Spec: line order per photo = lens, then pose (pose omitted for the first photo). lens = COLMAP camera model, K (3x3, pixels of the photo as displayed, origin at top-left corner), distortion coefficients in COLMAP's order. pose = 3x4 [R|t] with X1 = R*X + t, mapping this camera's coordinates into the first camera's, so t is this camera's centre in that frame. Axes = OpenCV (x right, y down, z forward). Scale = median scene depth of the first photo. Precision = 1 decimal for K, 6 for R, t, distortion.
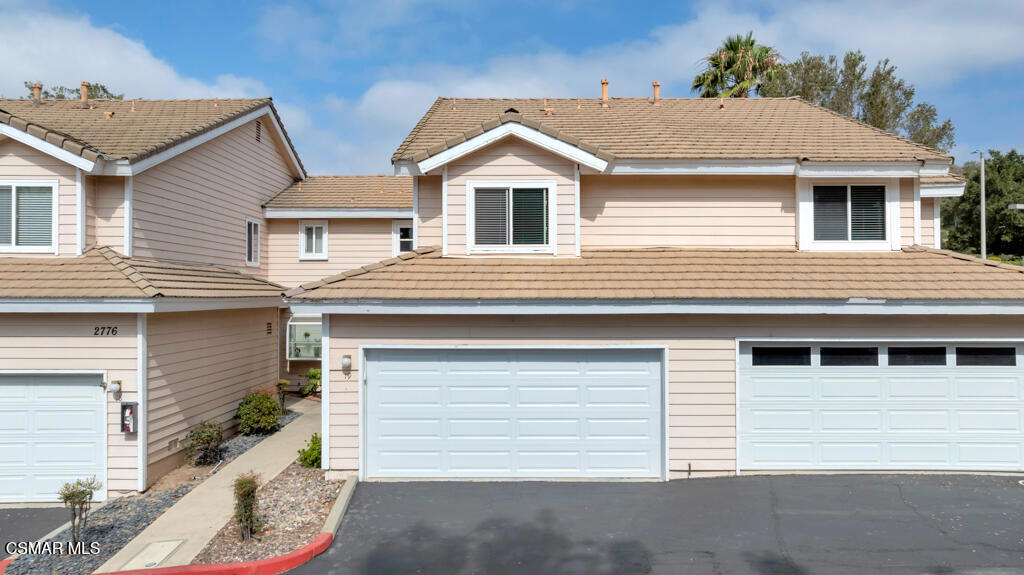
lens RADIAL K [[739.5, 0, 512.0], [0, 739.5, 287.5], [0, 0, 1]] dist [0.004158, 0.001148]
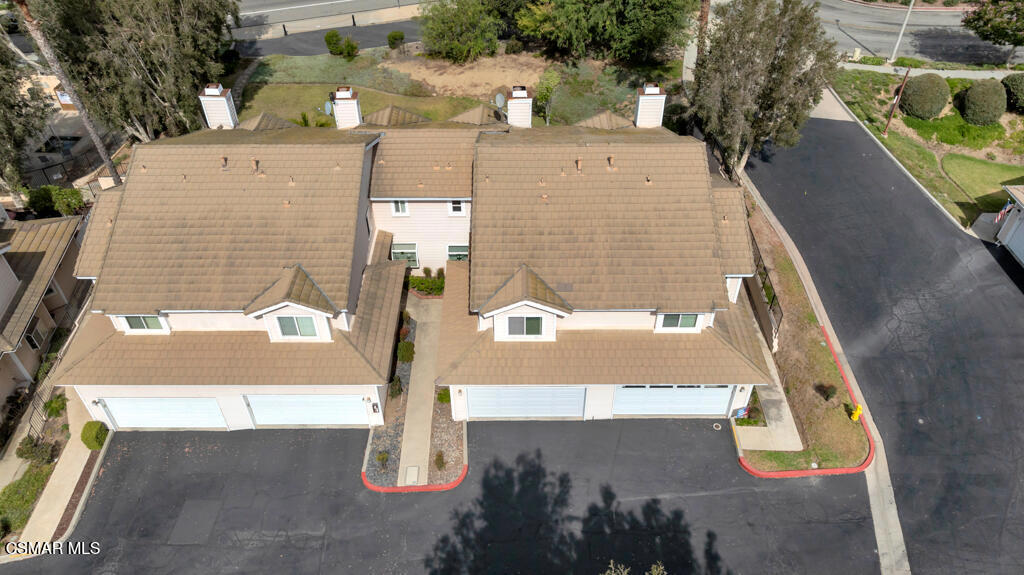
lens RADIAL K [[739.5, 0, 512.0], [0, 739.5, 287.5], [0, 0, 1]] dist [0.004158, 0.001148]
pose [[0.999790, -0.018384, 0.009028, -0.075910], [0.007061, 0.723159, 0.690646, -2.221392], [-0.019225, -0.690437, 0.723137, -0.664814]]
